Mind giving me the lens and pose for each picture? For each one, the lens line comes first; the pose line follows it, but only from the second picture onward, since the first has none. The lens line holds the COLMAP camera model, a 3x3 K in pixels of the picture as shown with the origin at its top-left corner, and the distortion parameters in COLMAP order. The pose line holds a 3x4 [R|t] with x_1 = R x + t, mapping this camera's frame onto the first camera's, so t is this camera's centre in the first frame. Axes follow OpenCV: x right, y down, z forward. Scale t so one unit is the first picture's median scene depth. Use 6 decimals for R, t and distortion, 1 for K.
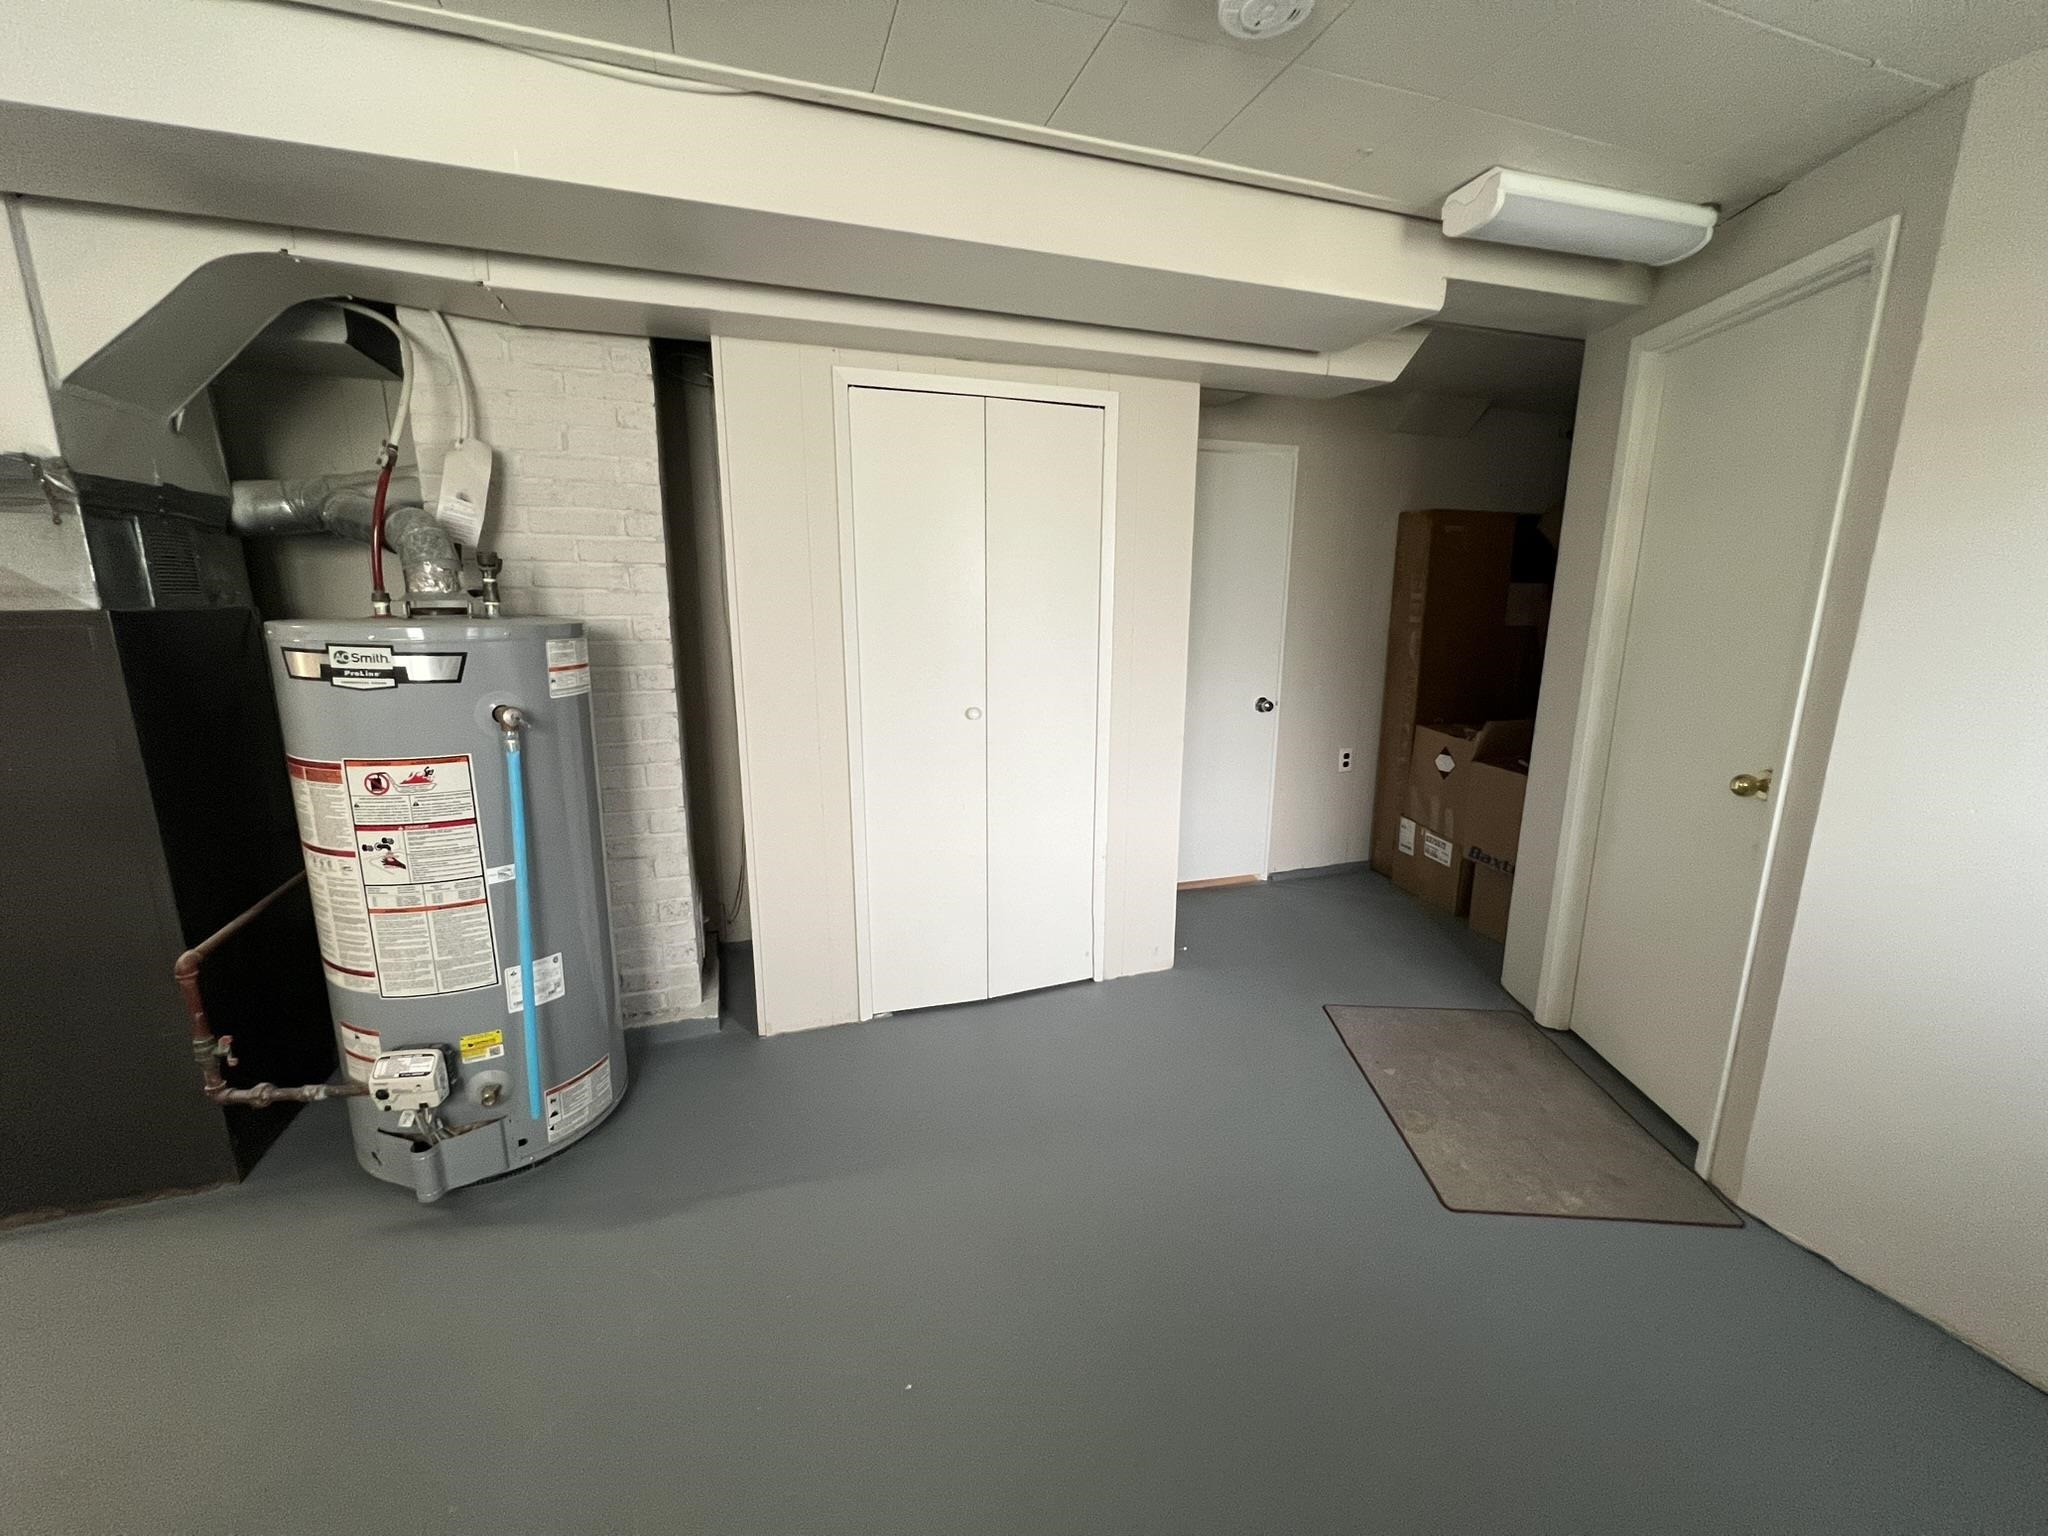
lens RADIAL K [[824.5, 0, 1021.8], [0, 824.5, 769.9], [0, 0, 1]] dist [-0.001099, 0.000091]
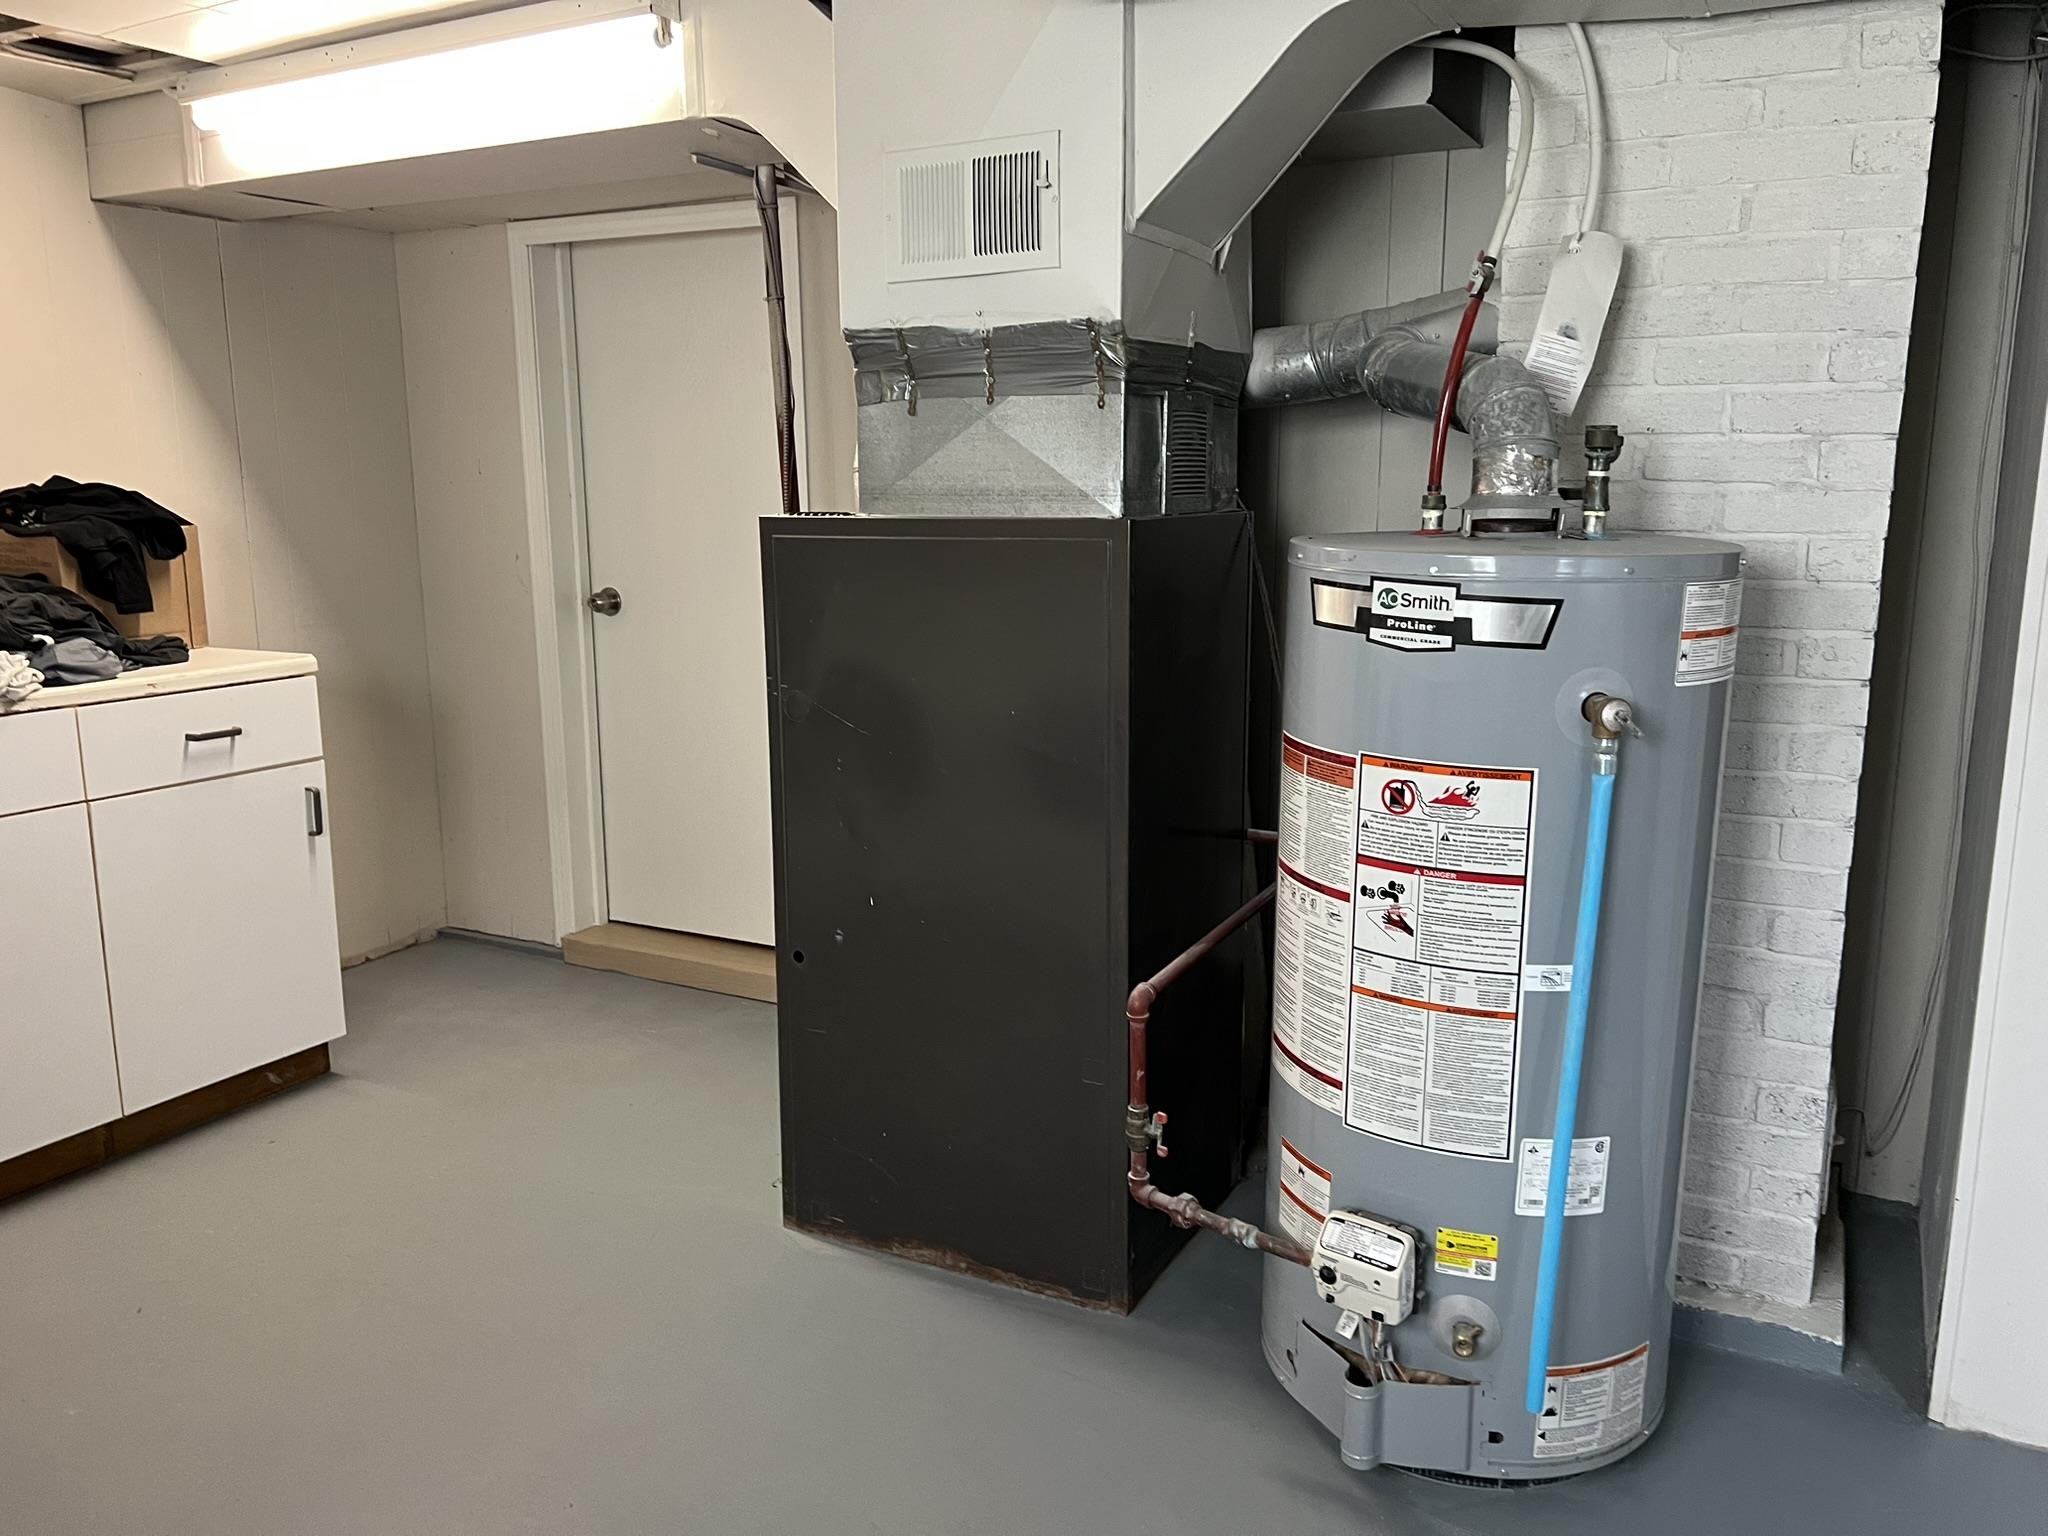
lens RADIAL K [[1545.7, 0, 1018.6], [0, 1545.7, 762.2], [0, 0, 1]] dist [0.051390, -0.048588]
pose [[0.681304, 0.133630, -0.719700, -0.109360], [-0.149691, 0.987852, 0.041715, -0.013917], [0.716532, 0.079312, 0.693031, -0.041735]]
